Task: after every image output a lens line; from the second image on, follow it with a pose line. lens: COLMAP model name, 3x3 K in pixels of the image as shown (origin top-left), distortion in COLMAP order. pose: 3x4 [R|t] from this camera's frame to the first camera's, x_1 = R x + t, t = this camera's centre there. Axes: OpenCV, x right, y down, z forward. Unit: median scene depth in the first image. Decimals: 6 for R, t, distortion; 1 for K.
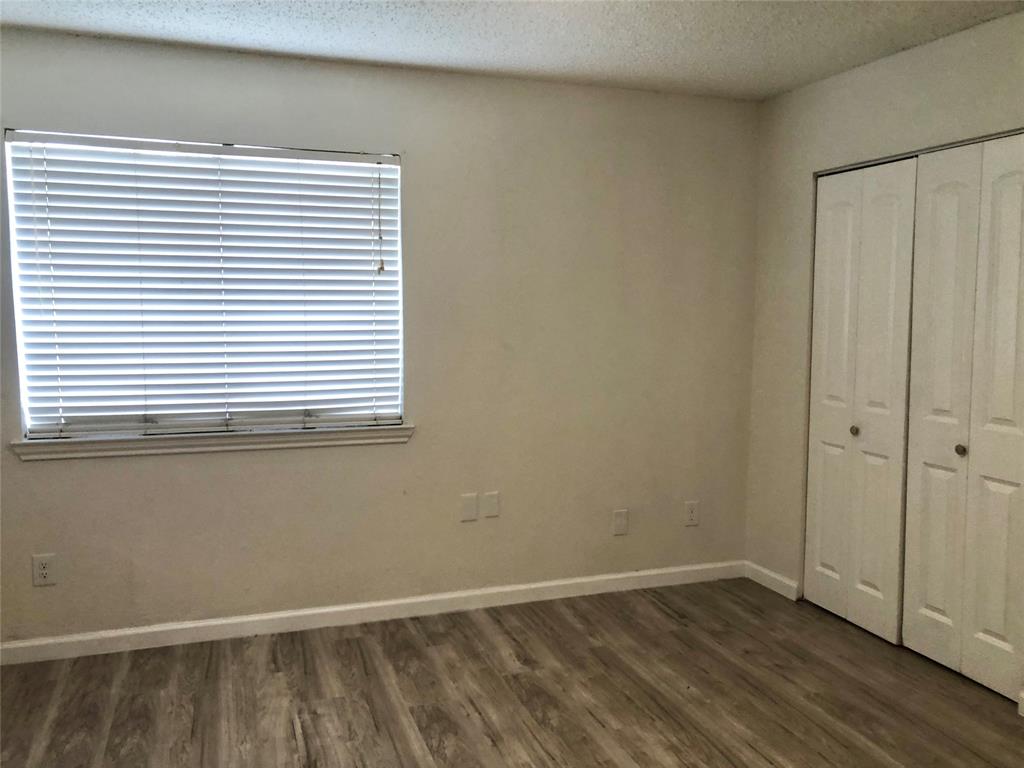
lens RADIAL K [[839.0, 0, 508.9], [0, 839.0, 382.5], [0, 0, 1]] dist [0.052488, -0.061664]
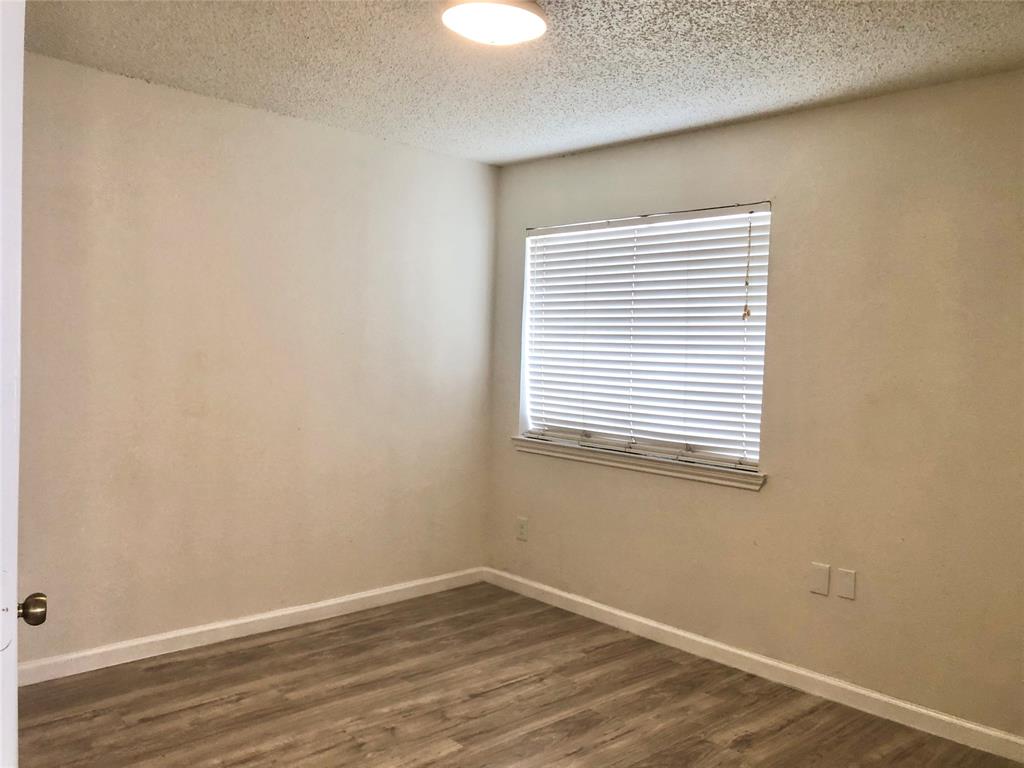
lens RADIAL K [[839.0, 0, 515.4], [0, 839.0, 384.7], [0, 0, 1]] dist [0.052488, -0.061664]
pose [[0.423499, 0.047250, -0.904663, 0.694529], [-0.121049, 0.992635, -0.004822, -0.012929], [0.897773, 0.111551, 0.426099, 0.343910]]
